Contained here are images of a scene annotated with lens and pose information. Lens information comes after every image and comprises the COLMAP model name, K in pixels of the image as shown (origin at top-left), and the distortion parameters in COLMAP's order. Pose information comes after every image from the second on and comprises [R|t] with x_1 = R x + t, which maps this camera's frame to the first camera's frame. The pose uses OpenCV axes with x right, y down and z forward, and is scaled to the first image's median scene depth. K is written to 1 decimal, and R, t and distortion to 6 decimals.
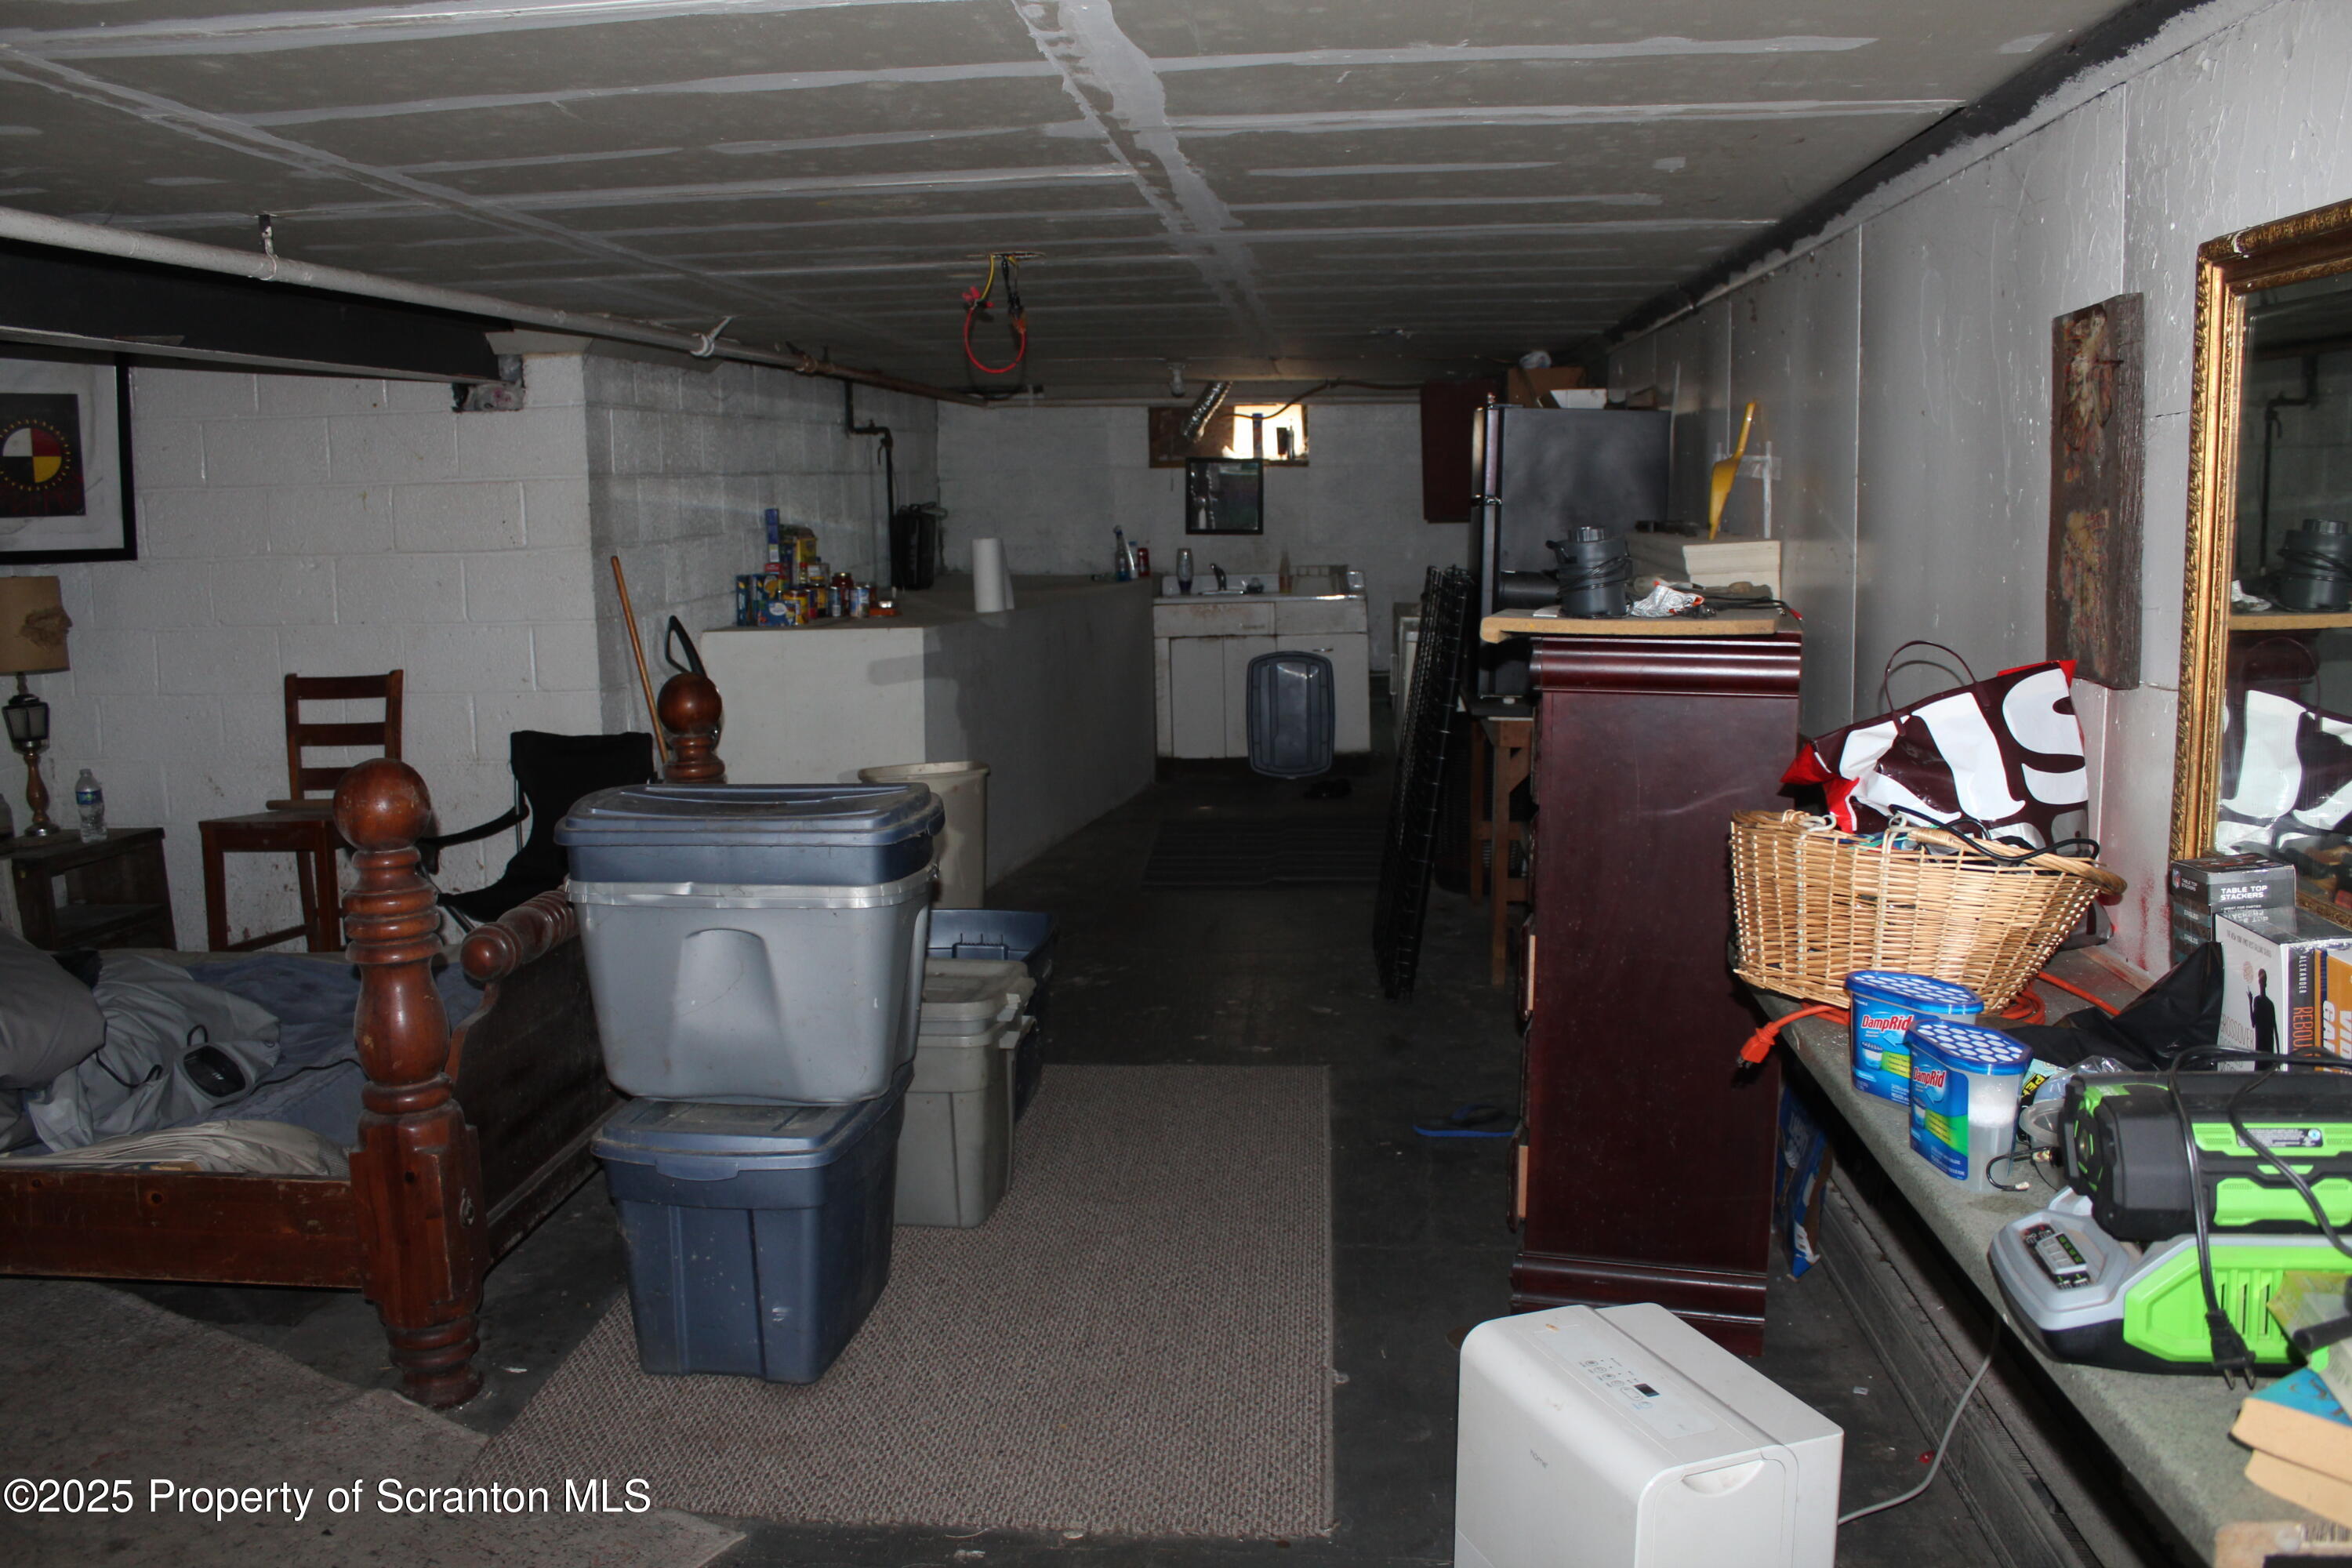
lens RADIAL K [[1952.8, 0, 1169.0], [0, 1952.8, 776.6], [0, 0, 1]] dist [-0.169829, 0.155078]
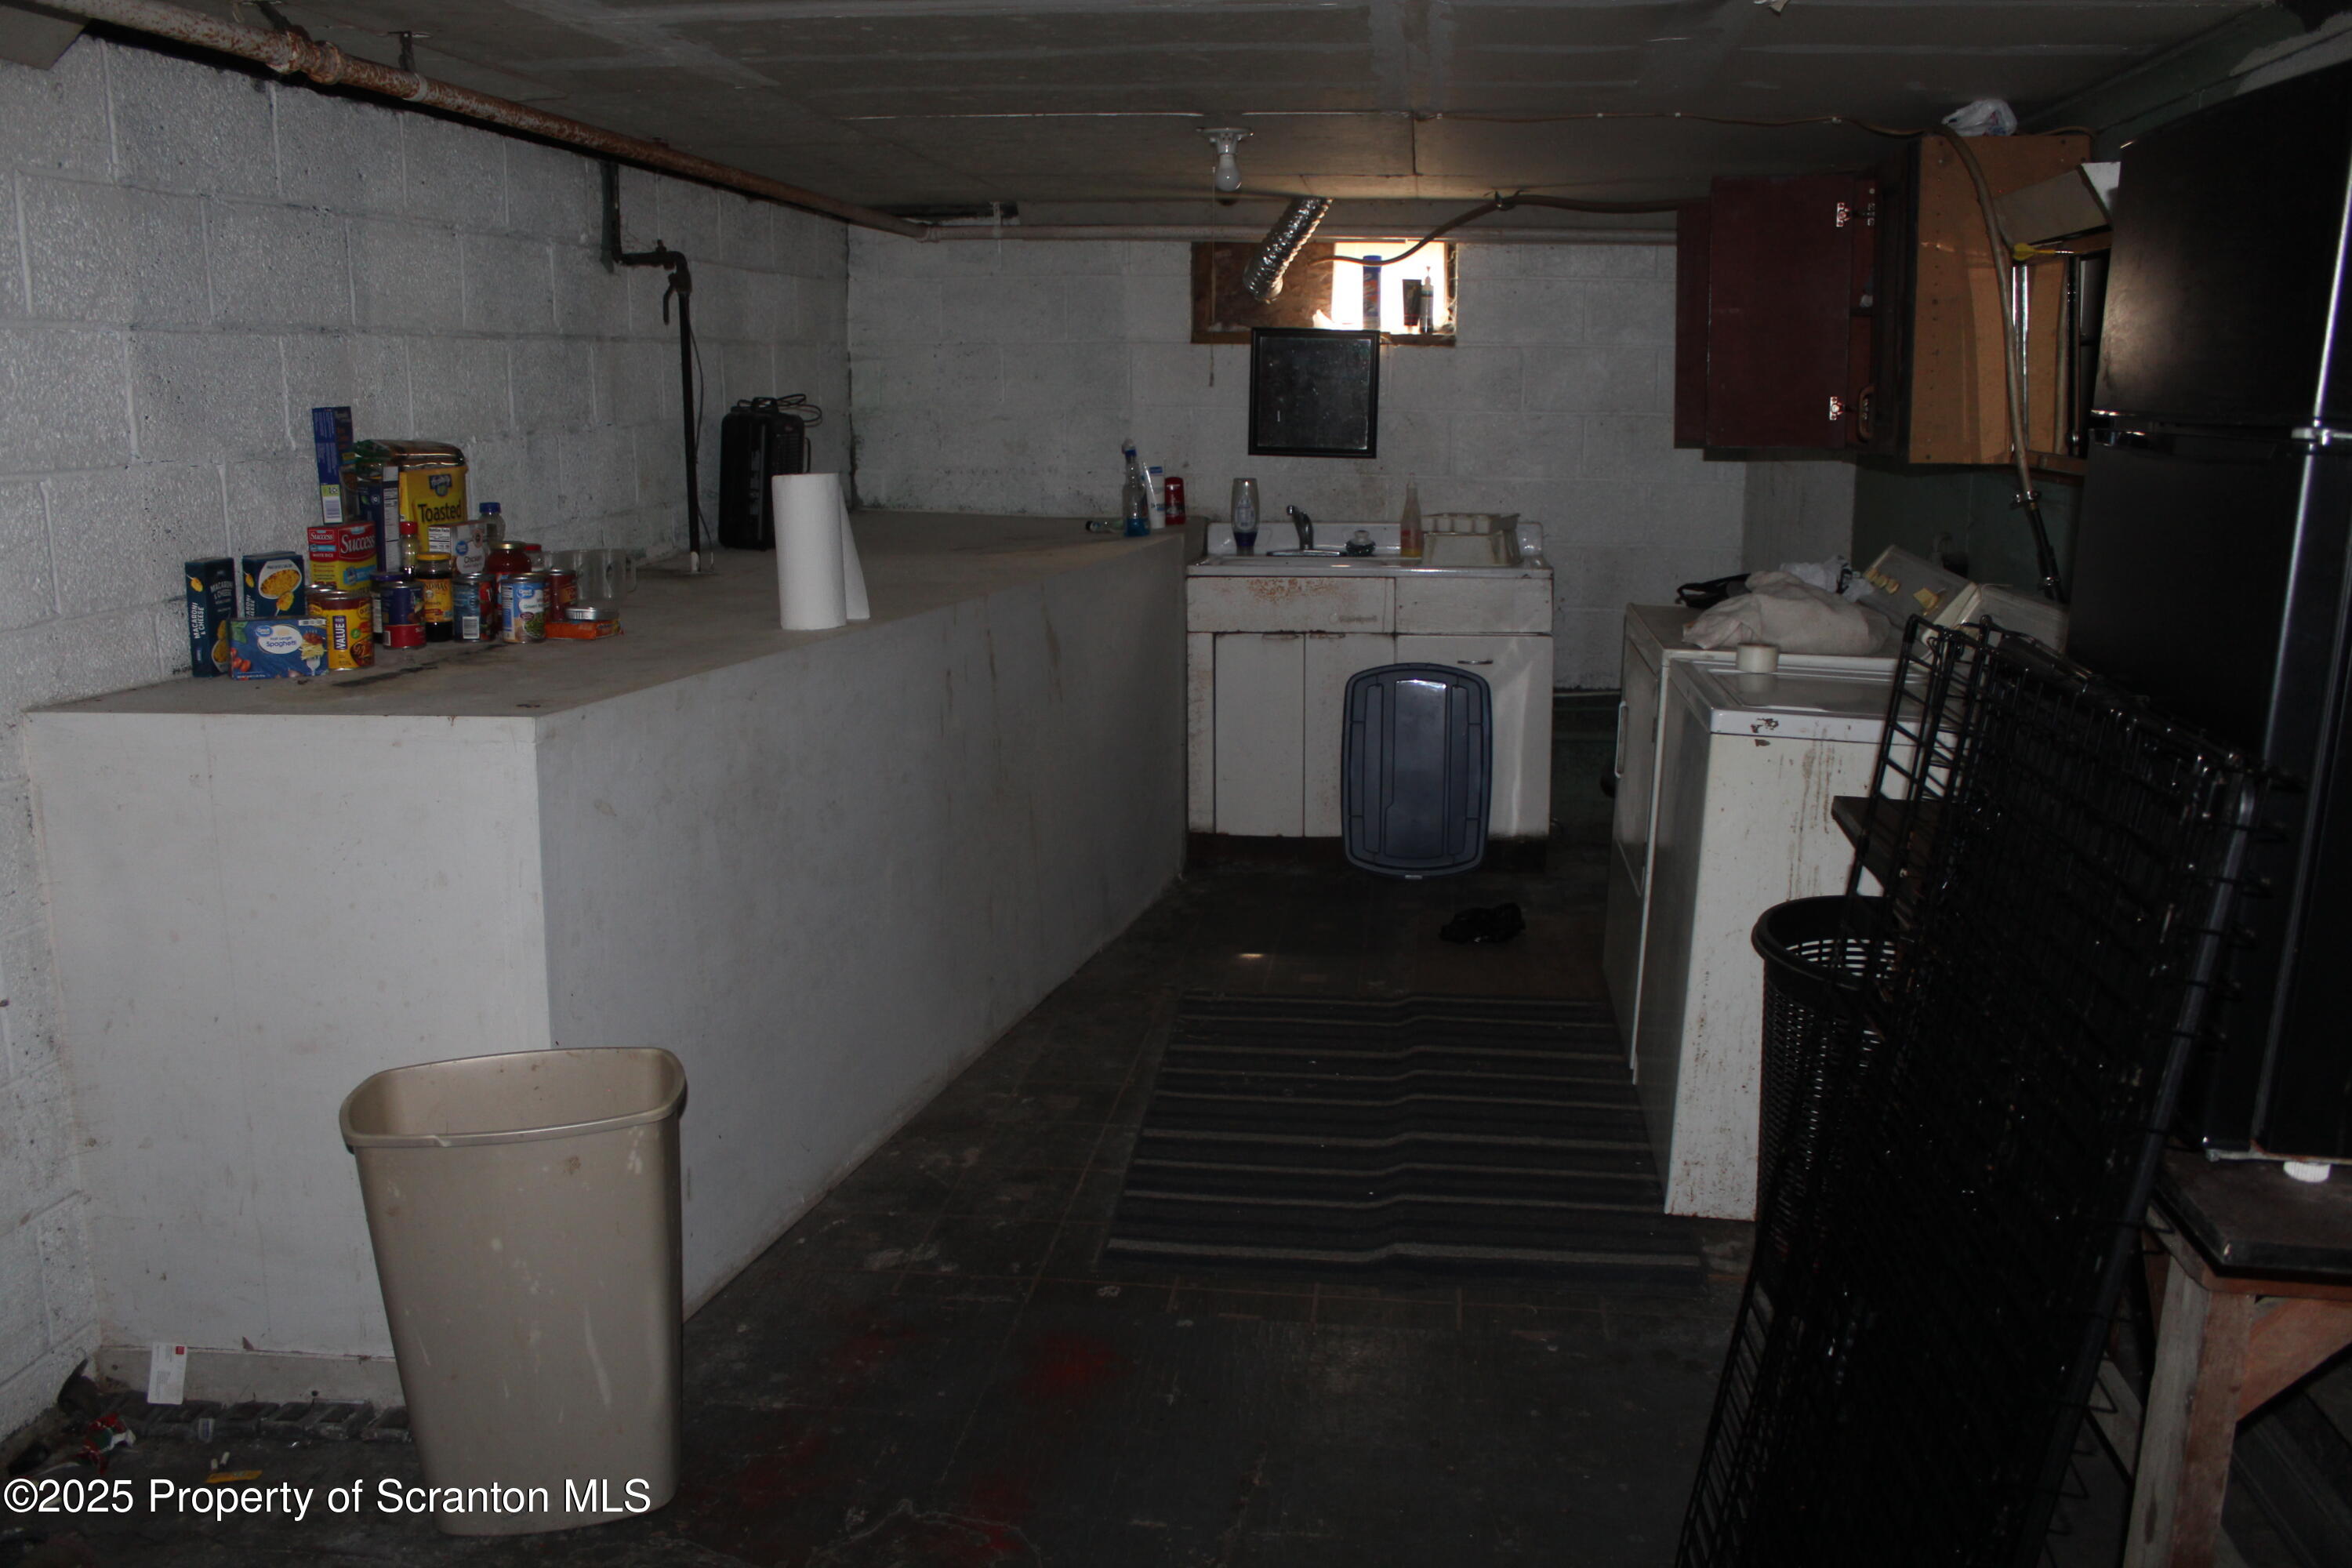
lens RADIAL K [[1952.8, 0, 1169.0], [0, 1952.8, 776.6], [0, 0, 1]] dist [-0.169829, 0.155078]
pose [[0.998806, 0.026854, -0.040801, 0.011856], [-0.024658, 0.998268, 0.053409, -0.058455], [0.042165, -0.052339, 0.997739, 0.407013]]
